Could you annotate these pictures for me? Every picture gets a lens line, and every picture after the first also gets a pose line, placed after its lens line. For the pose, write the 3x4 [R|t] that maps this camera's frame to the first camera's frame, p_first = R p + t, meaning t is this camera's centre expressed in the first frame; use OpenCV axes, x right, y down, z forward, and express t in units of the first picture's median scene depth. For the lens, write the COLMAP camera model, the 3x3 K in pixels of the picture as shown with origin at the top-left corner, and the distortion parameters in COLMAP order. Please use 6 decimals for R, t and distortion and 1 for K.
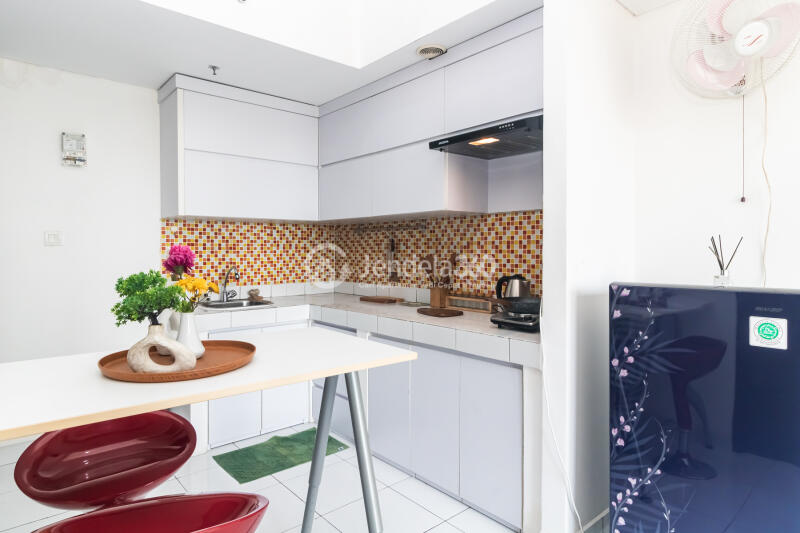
lens RADIAL K [[466.6, 0, 416.1], [0, 466.6, 254.4], [0, 0, 1]] dist [0.002179, -0.000715]
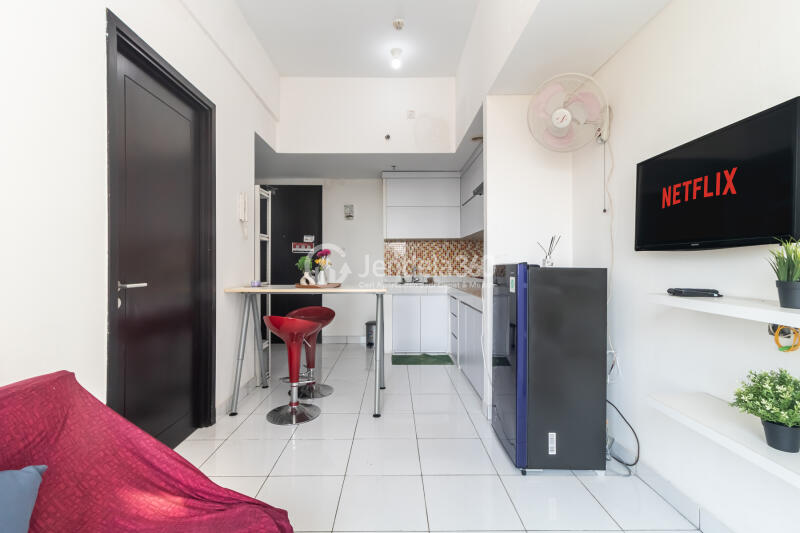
lens RADIAL K [[362.7, 0, 402.3], [0, 362.7, 265.8], [0, 0, 1]] dist [-0.019916, 0.000253]
pose [[0.768207, 0.002081, -0.640198, 0.381816], [-0.003927, 0.999991, -0.001461, 0.025926], [0.640190, 0.003636, 0.768208, -0.124168]]
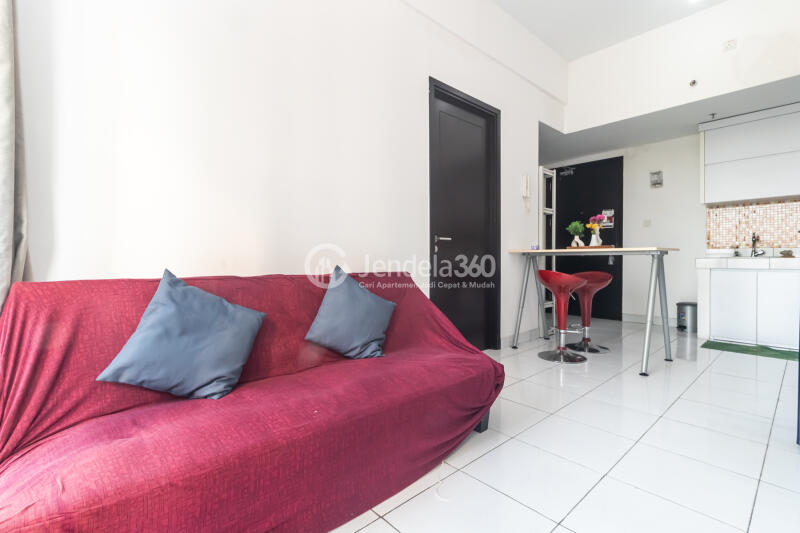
lens RADIAL K [[362.7, 0, 393.6], [0, 362.7, 263.0], [0, 0, 1]] dist [-0.019916, 0.000253]
pose [[0.004436, 0.014880, -0.999879, 0.535118], [0.002545, 0.999886, 0.014891, 0.075091], [0.999987, -0.002611, 0.004397, -0.106361]]
